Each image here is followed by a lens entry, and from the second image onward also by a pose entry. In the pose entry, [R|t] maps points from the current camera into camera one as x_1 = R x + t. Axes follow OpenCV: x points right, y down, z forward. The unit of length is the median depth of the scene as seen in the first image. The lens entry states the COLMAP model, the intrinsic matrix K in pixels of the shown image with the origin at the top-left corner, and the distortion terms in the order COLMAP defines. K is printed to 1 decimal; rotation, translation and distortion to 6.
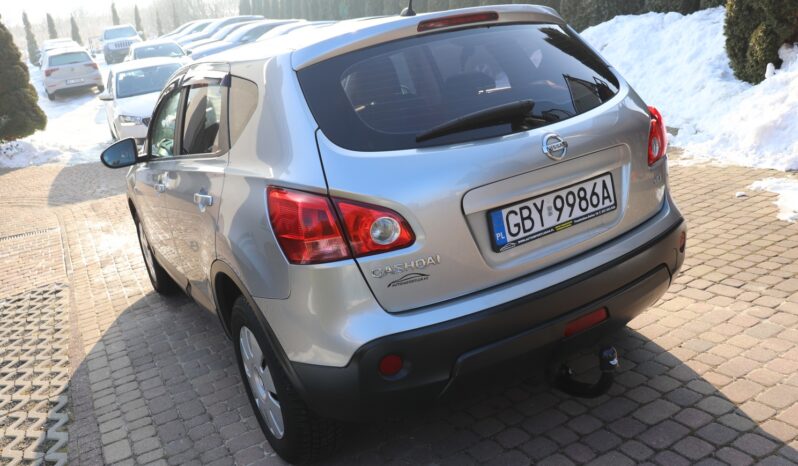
lens RADIAL K [[656.5, 0, 388.7], [0, 656.5, 235.9], [0, 0, 1]] dist [-0.169777, 0.147254]
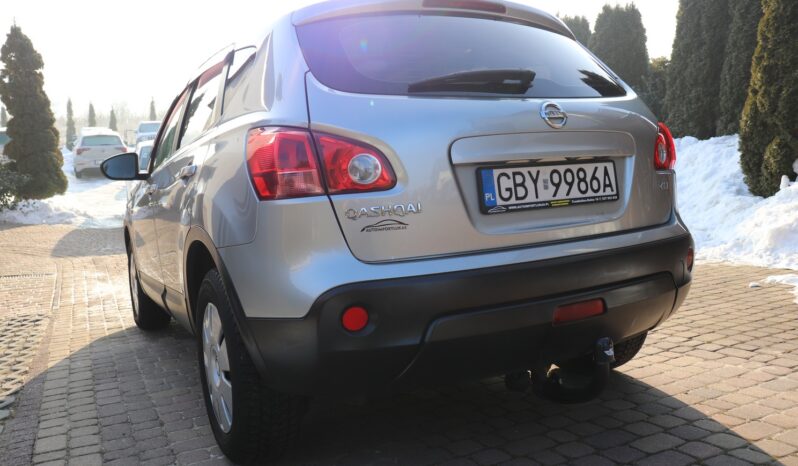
lens RADIAL K [[656.5, 0, 388.7], [0, 656.5, 235.9], [0, 0, 1]] dist [-0.169777, 0.147254]
pose [[0.994807, 0.097898, -0.027855, 0.044773], [-0.101428, 0.976345, -0.190951, 0.182202], [0.008503, 0.192785, 0.981204, 0.077544]]
